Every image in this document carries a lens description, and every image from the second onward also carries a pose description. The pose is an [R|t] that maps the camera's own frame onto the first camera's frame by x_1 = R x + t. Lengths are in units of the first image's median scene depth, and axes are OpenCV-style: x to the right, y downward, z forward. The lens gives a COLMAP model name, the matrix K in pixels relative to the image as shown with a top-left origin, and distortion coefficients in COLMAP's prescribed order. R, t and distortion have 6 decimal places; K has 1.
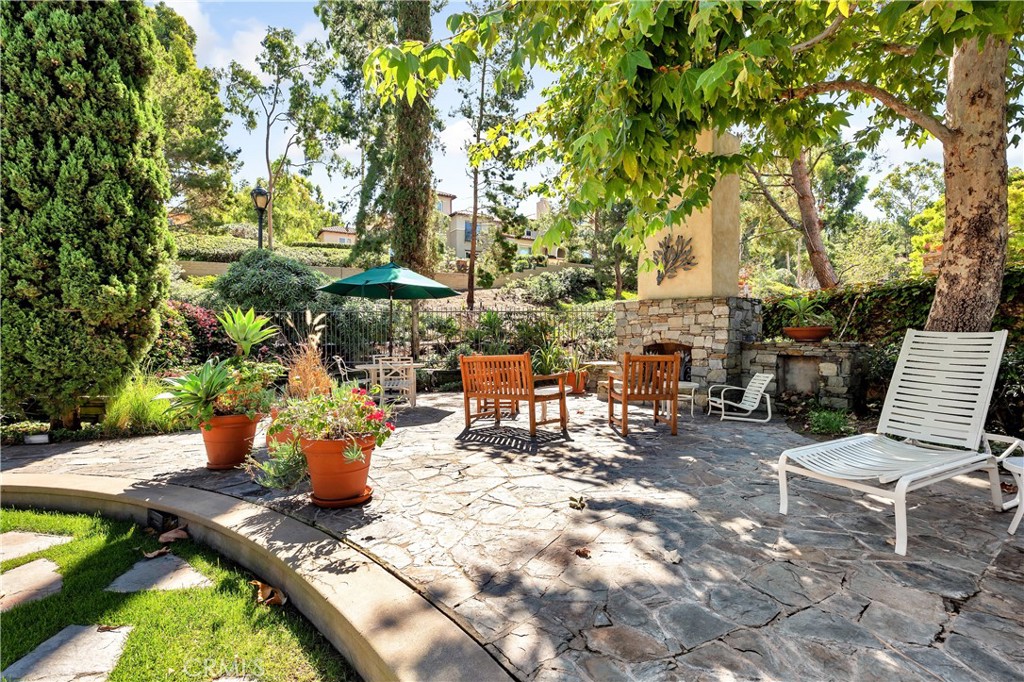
lens RADIAL K [[458.5, 0, 512.5], [0, 458.5, 343.6], [0, 0, 1]] dist [-0.003254, -0.000305]
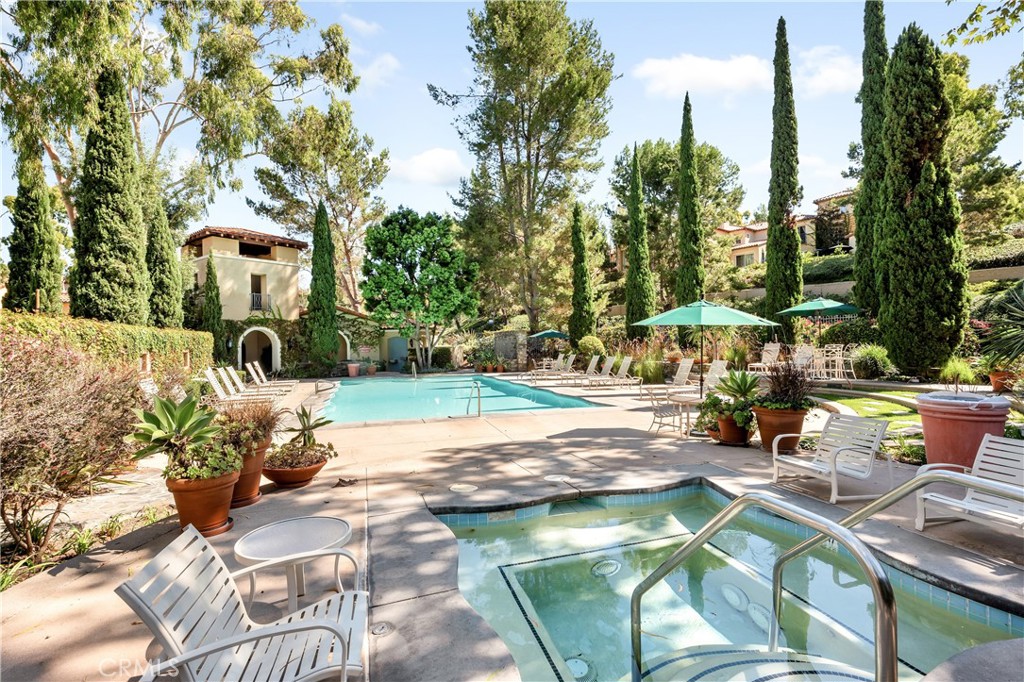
lens RADIAL K [[458.5, 0, 512.1], [0, 458.5, 341.8], [0, 0, 1]] dist [-0.003254, -0.000305]
pose [[0.180828, -0.007987, -0.983482, 1.138874], [0.007465, 0.999949, -0.006748, -0.016226], [0.983486, -0.006121, 0.180878, -1.757383]]
